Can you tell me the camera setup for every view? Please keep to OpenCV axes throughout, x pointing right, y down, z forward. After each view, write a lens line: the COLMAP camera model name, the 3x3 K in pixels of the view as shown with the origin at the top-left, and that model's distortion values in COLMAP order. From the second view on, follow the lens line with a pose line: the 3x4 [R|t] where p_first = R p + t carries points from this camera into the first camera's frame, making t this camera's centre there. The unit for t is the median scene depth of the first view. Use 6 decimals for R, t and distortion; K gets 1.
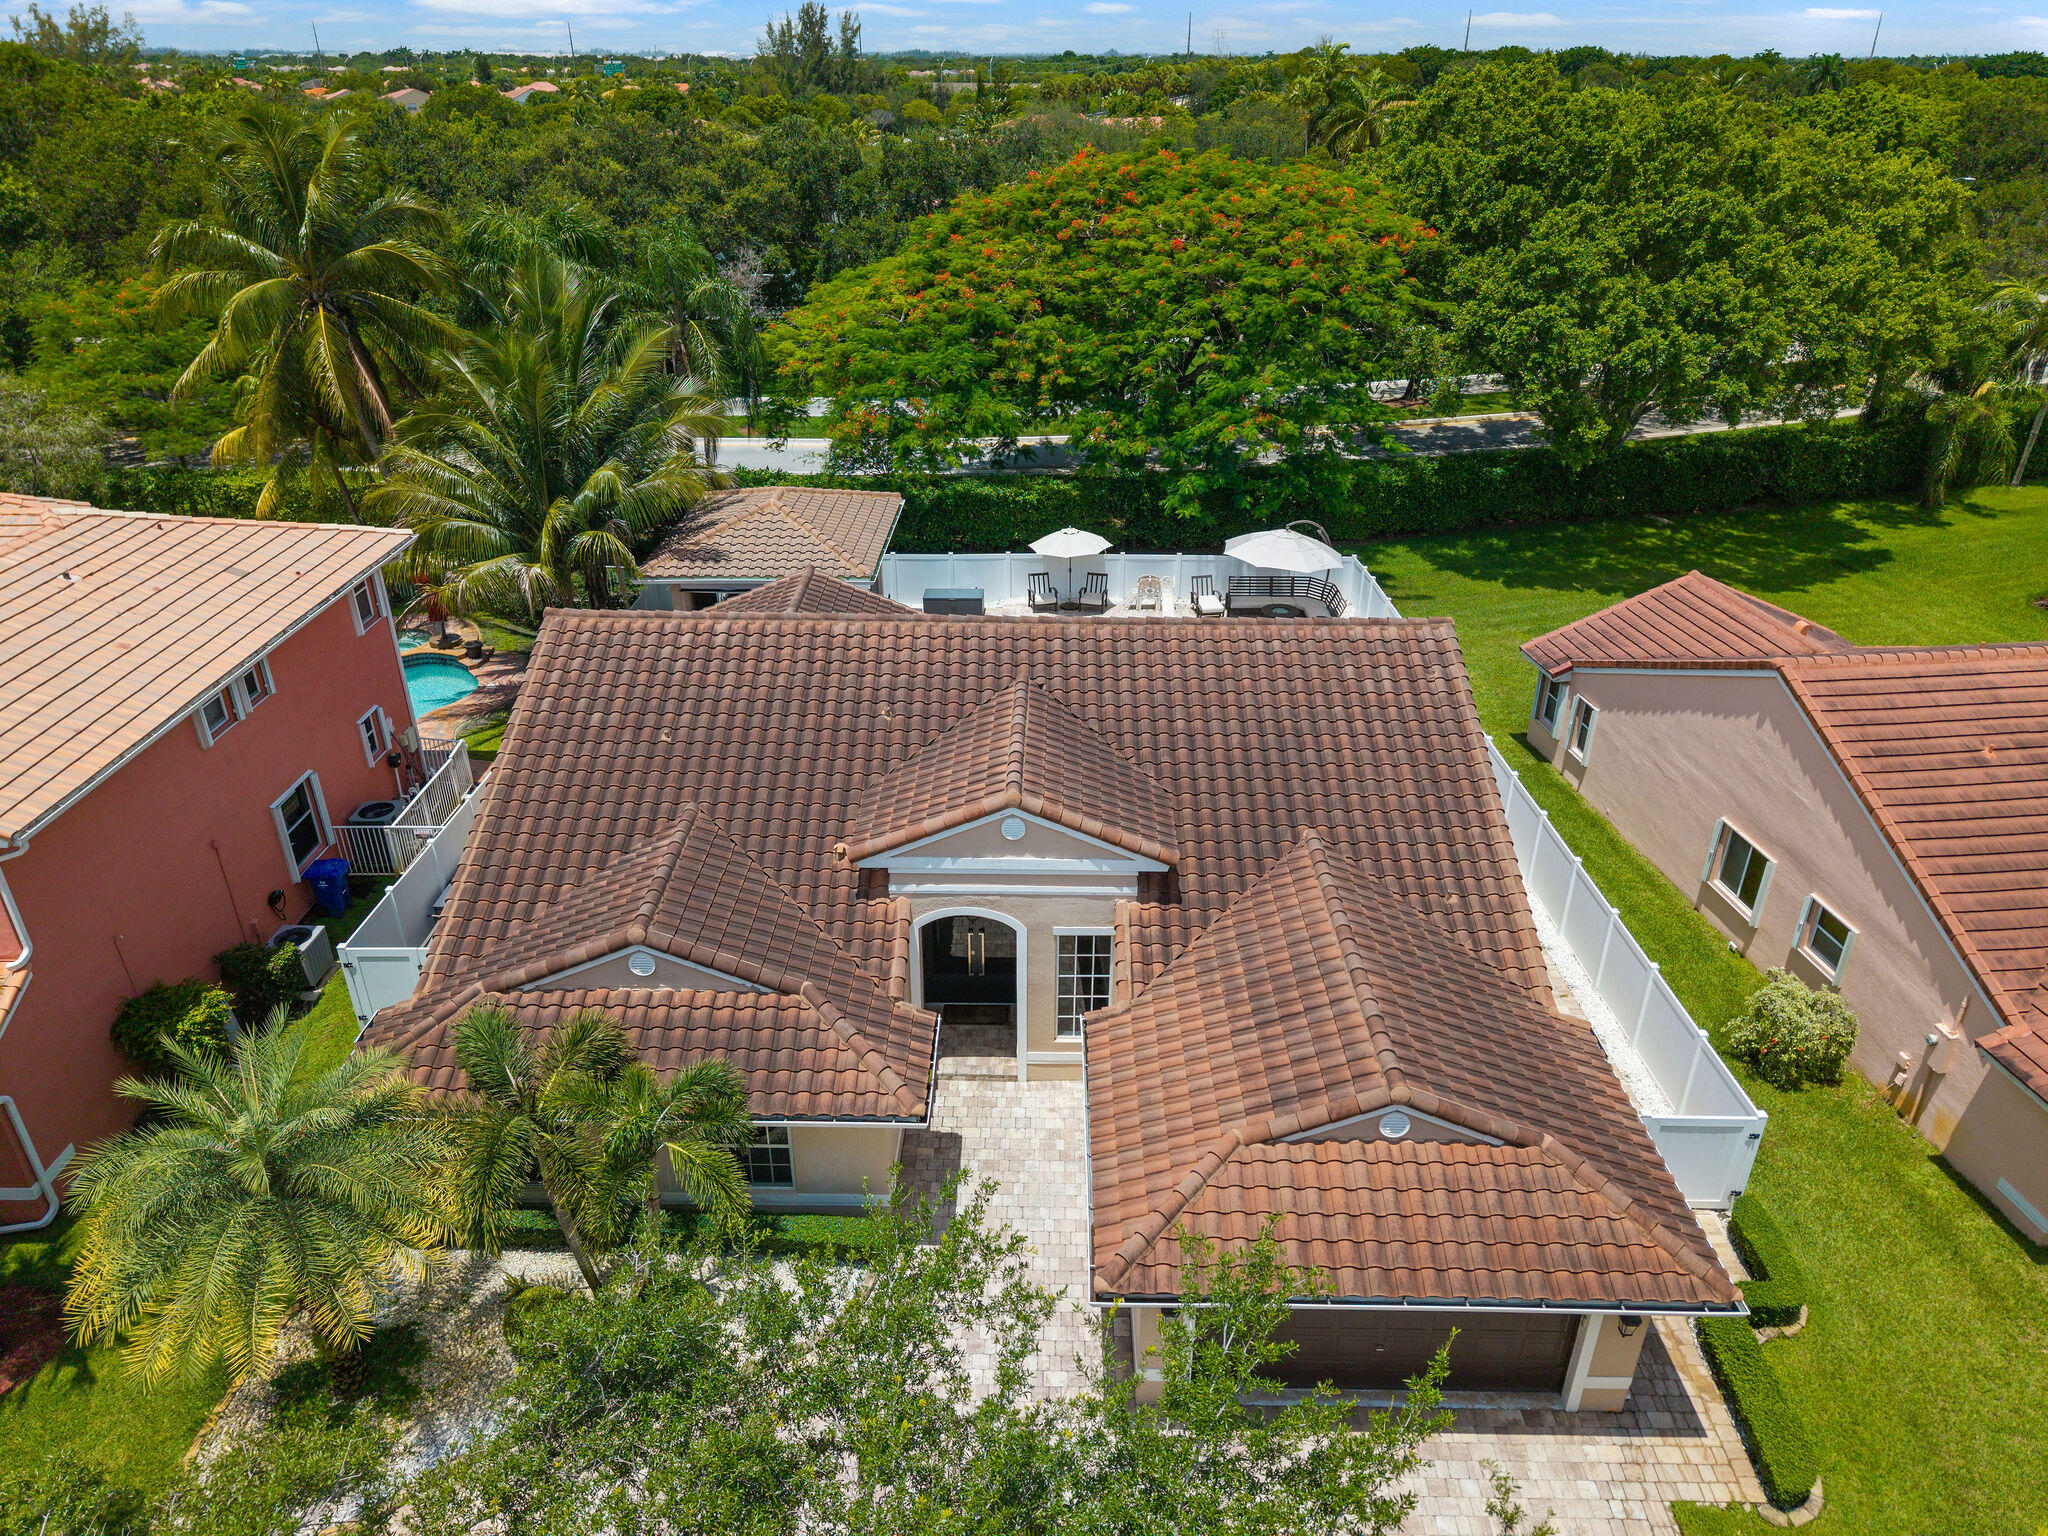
lens RADIAL K [[1381.4, 0, 1030.0], [0, 1381.4, 772.9], [0, 0, 1]] dist [0.009962, -0.009686]
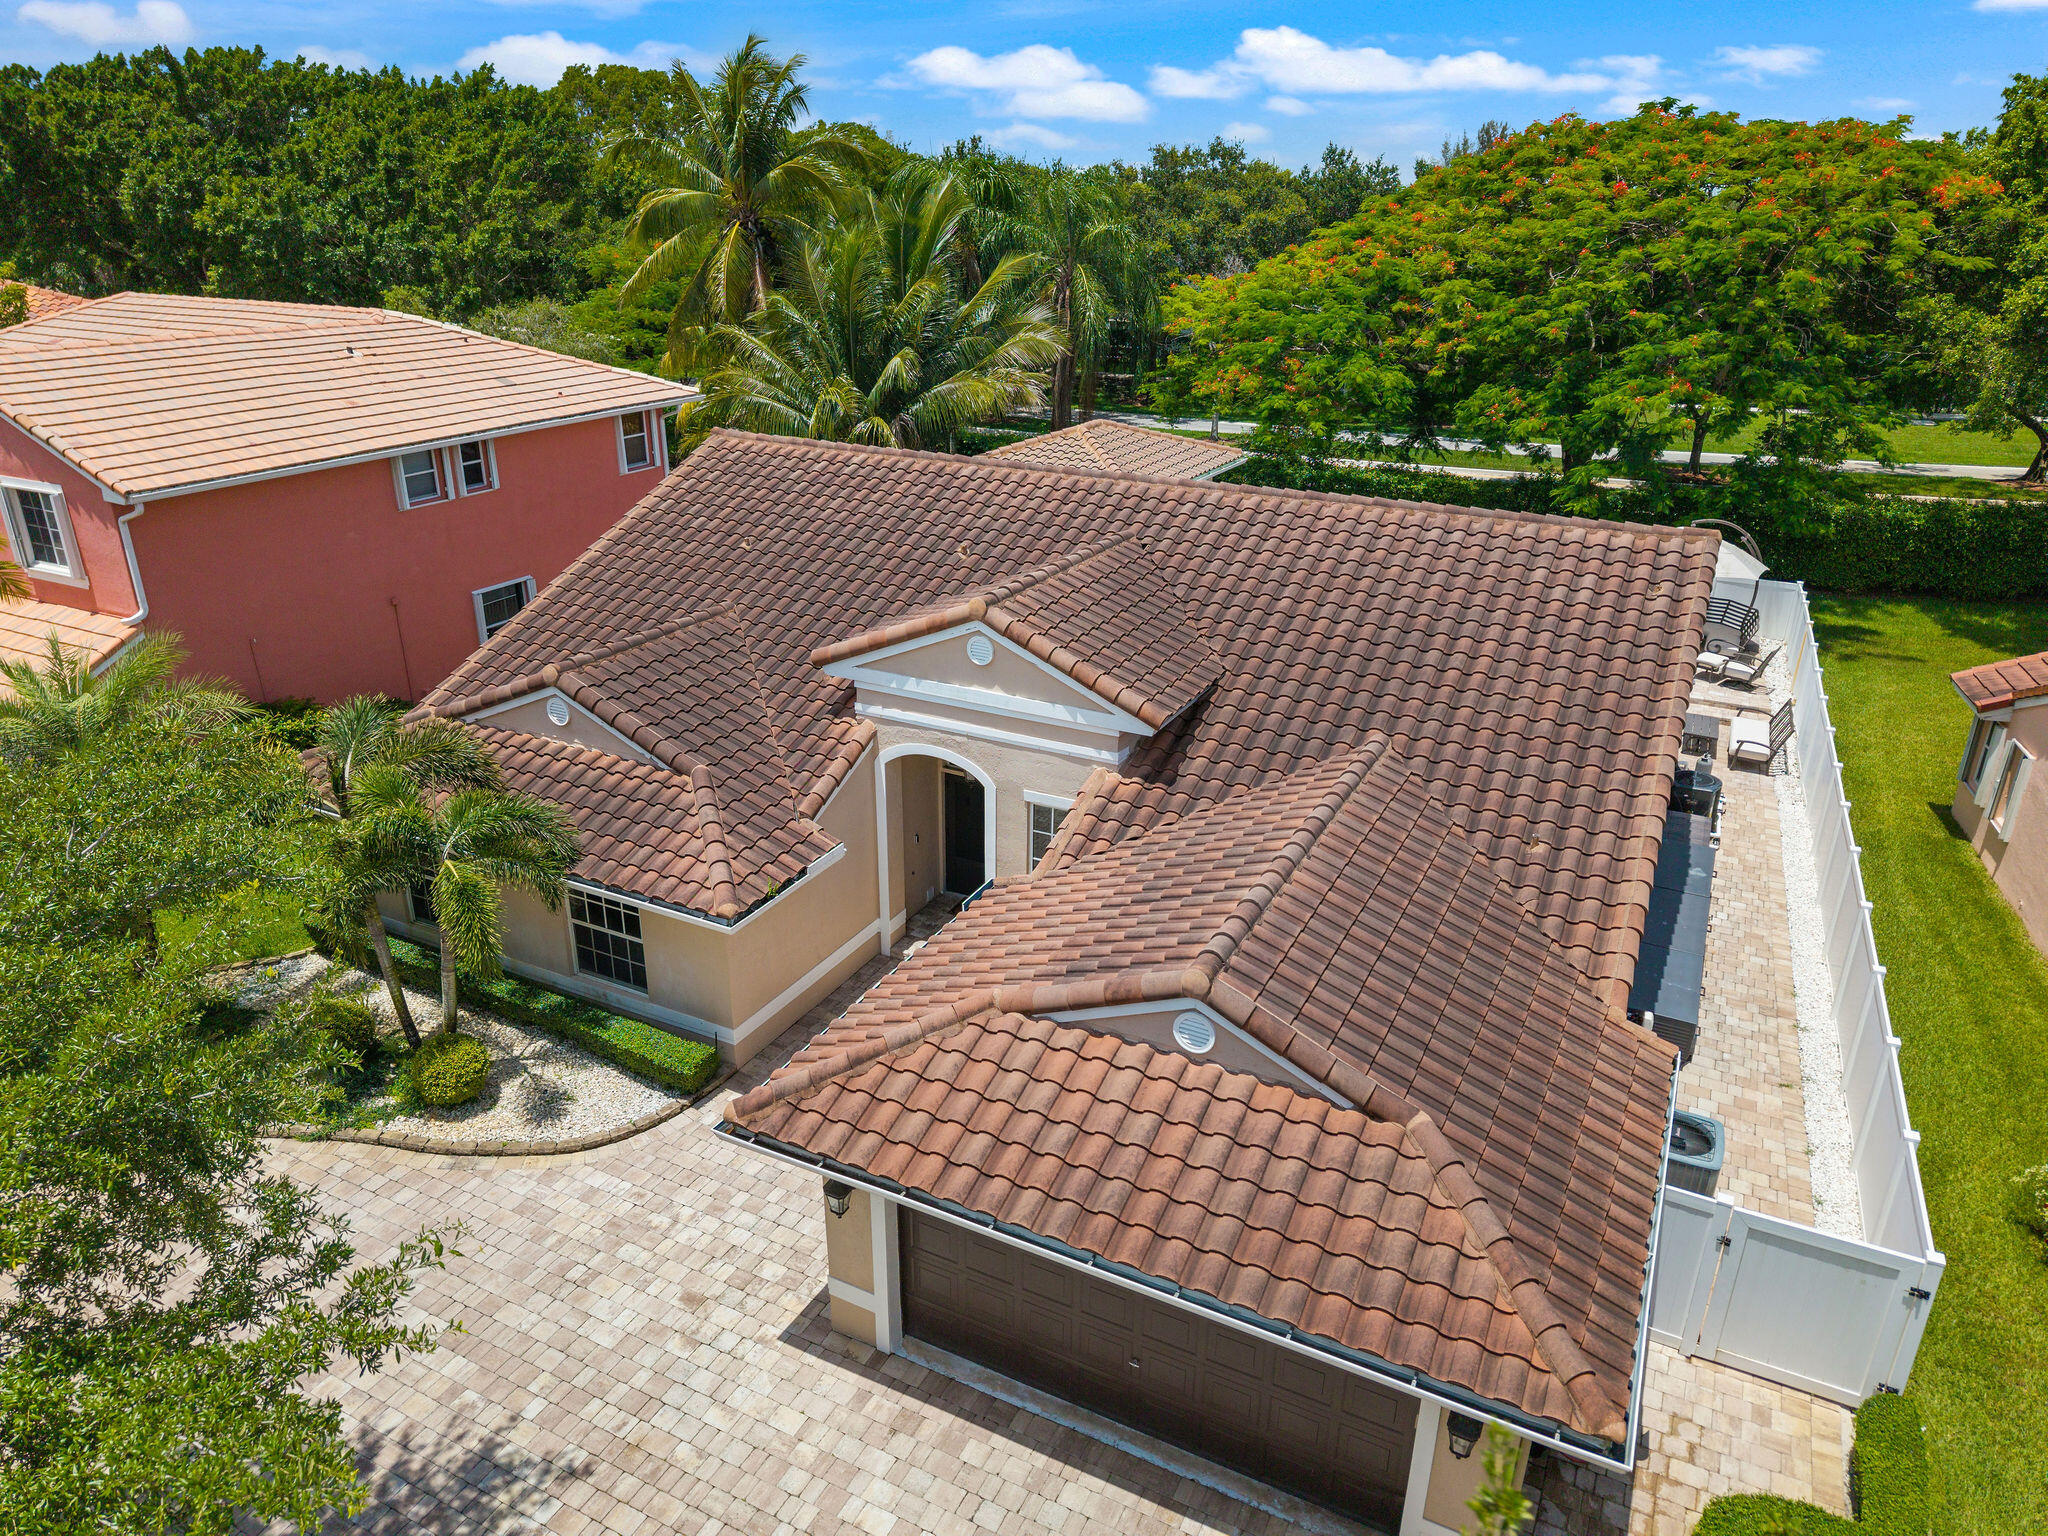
lens RADIAL K [[1386.4, 0, 1006.3], [0, 1386.4, 779.0], [0, 0, 1]] dist [-0.003653, -0.009327]
pose [[0.890373, 0.175911, -0.419870, 0.270428], [-0.210009, 0.977037, -0.035999, 0.105718], [0.403896, 0.120229, 0.906870, 0.193133]]
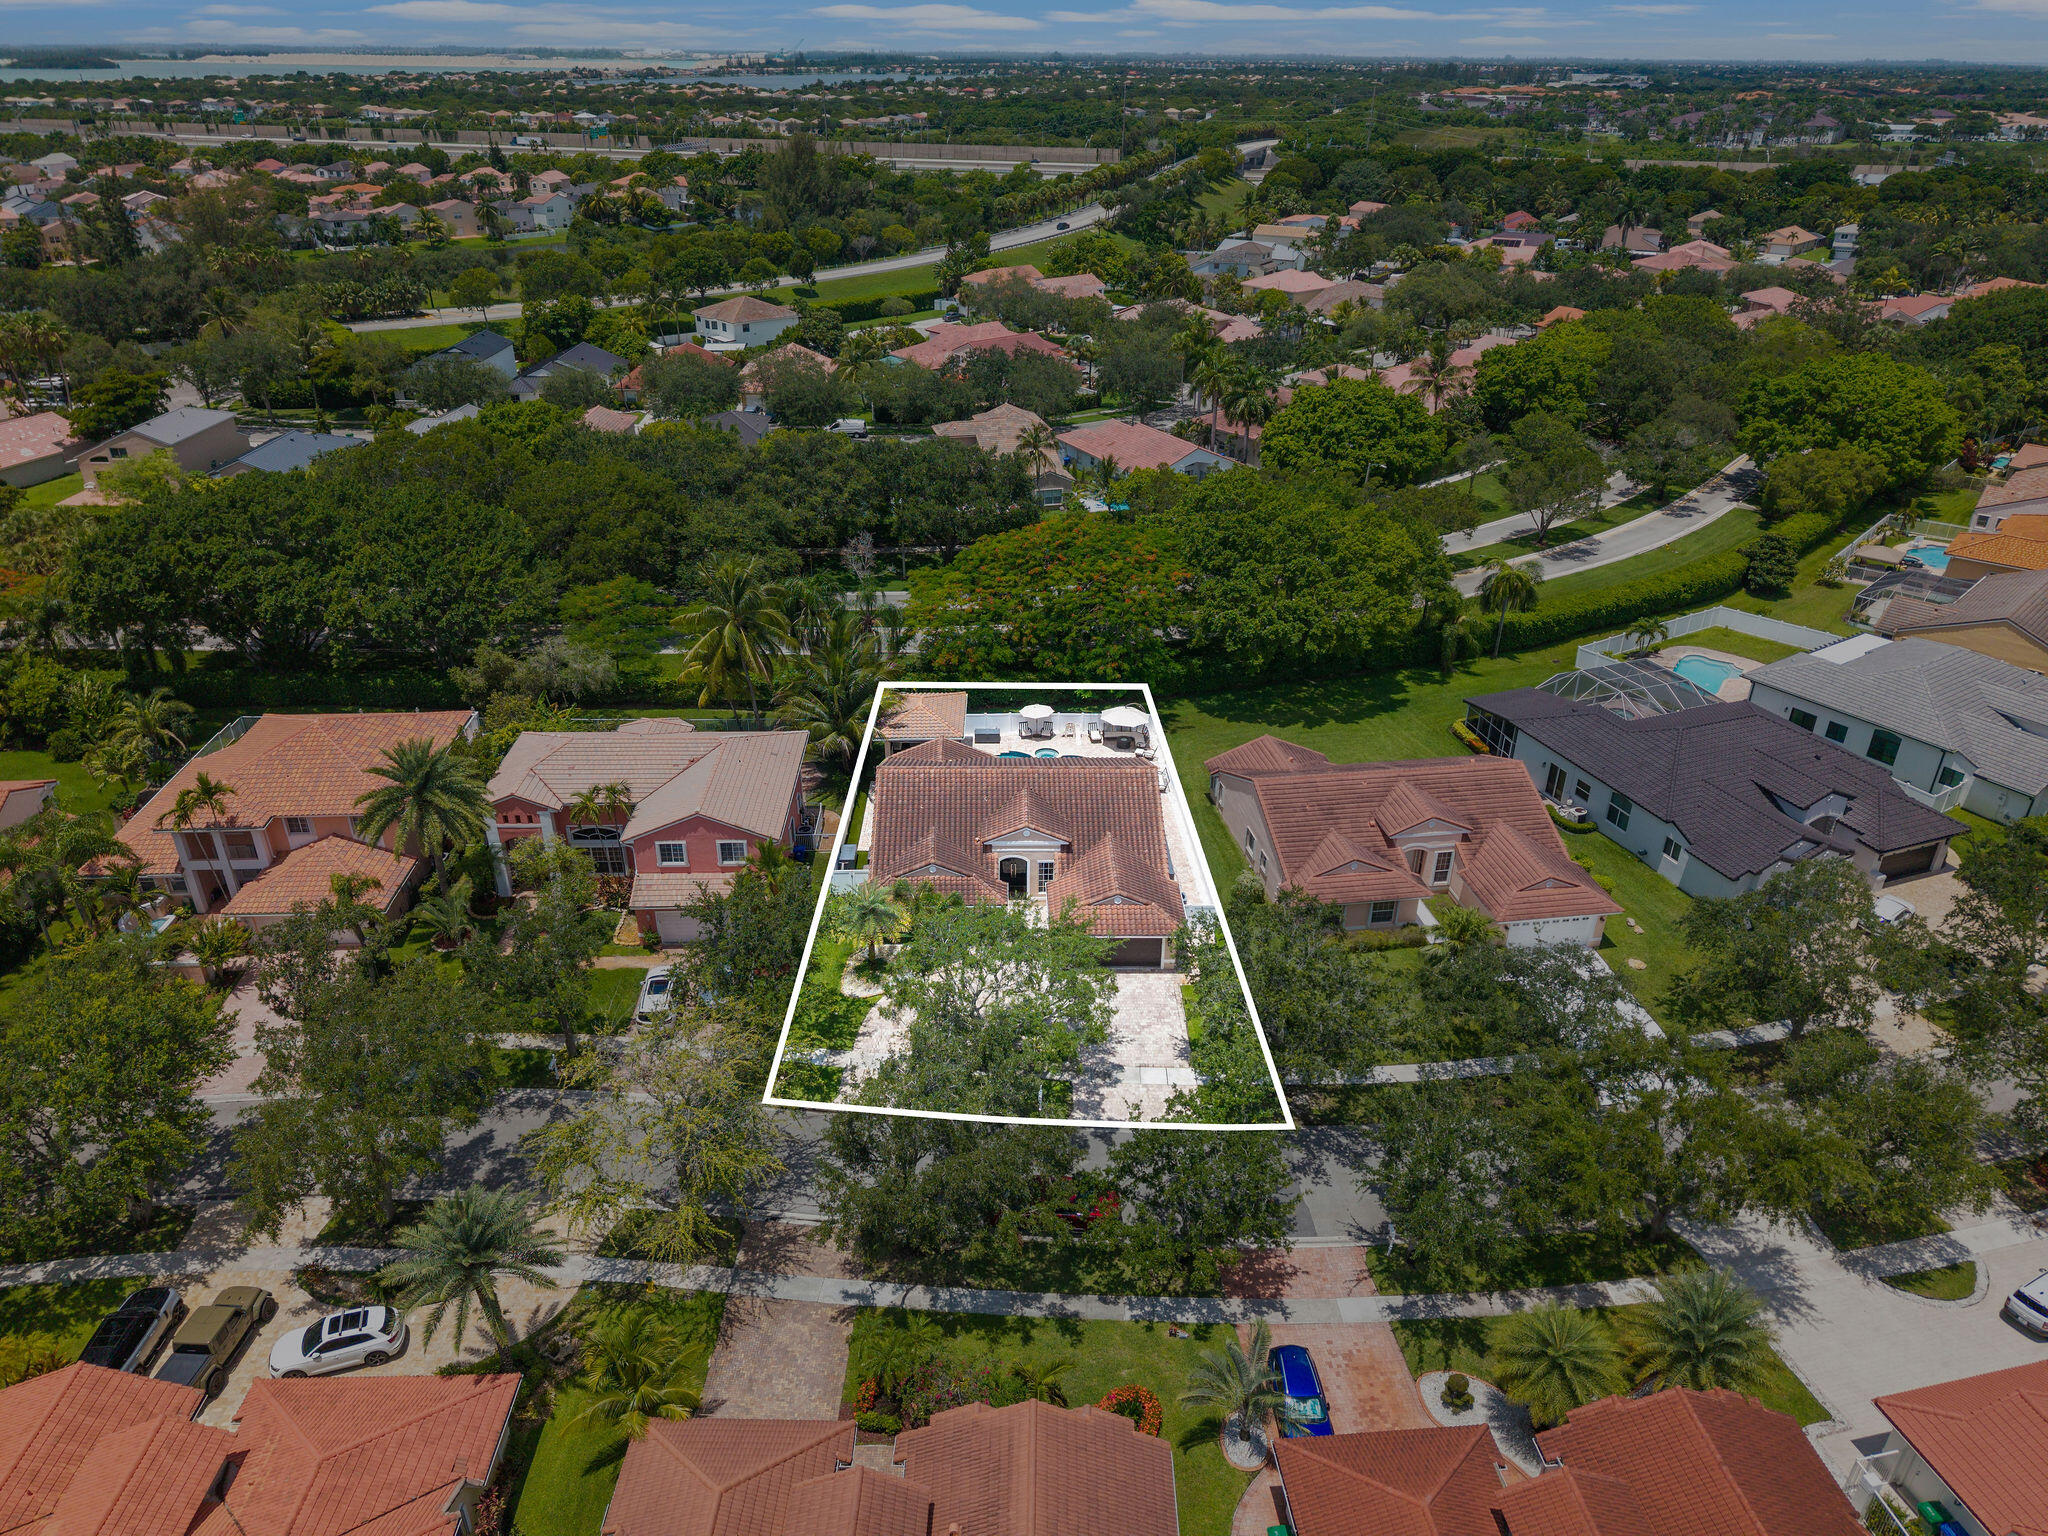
lens RADIAL K [[1376.7, 0, 1024.0], [0, 1376.7, 768.0], [0, 0, 1]] dist [0.022365, -0.004770]
pose [[0.999481, -0.011571, 0.030066, -0.094822], [0.011560, 0.999933, 0.000532, -0.101221], [-0.030071, -0.000184, 0.999548, -1.998266]]
